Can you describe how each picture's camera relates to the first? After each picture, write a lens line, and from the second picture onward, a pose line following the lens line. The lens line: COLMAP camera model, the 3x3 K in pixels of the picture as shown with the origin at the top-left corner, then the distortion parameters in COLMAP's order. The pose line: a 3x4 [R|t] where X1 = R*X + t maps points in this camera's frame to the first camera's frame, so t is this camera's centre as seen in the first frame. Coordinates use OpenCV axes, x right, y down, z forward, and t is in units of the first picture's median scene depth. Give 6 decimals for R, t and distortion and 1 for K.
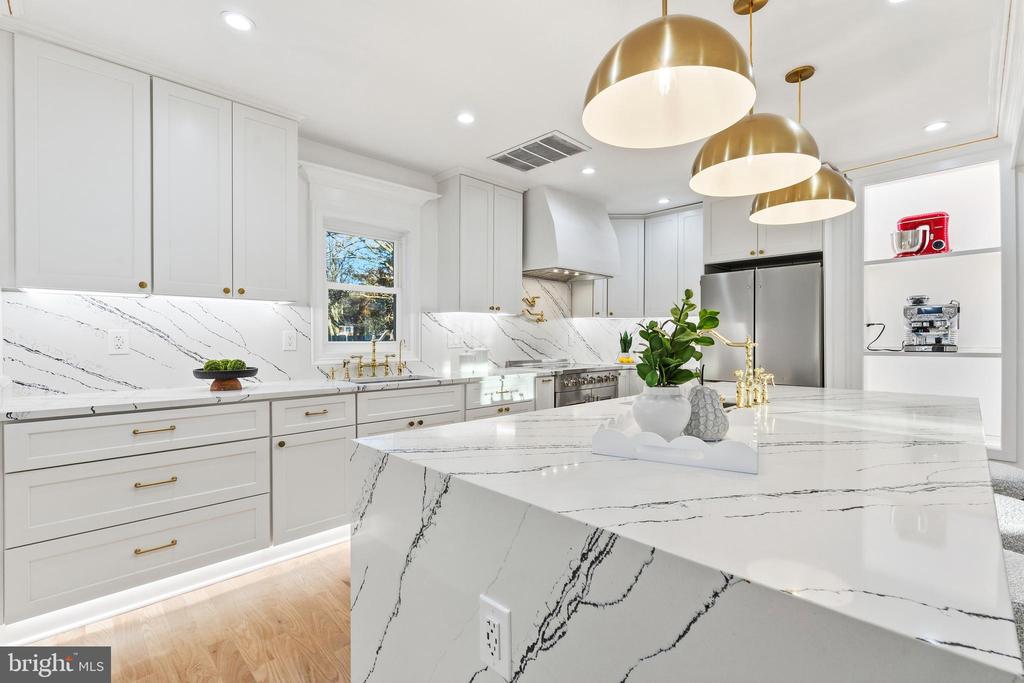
lens RADIAL K [[454.3, 0, 512.0], [0, 454.3, 341.5], [0, 0, 1]] dist [-0.001506, 0.000058]
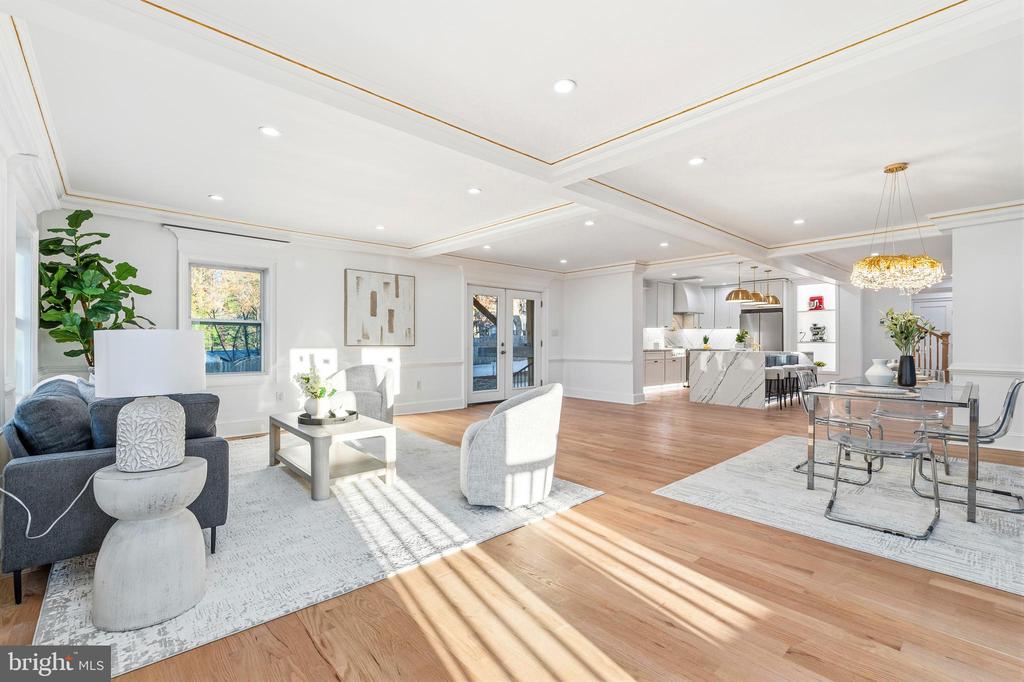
lens RADIAL K [[452.5, 0, 512.9], [0, 452.5, 334.7], [0, 0, 1]] dist [0.001088, 0.000328]
pose [[0.999022, 0.002489, -0.044144, -0.989704], [-0.003358, 0.999802, -0.019617, 0.040884], [0.044087, 0.019746, 0.998833, -2.123880]]
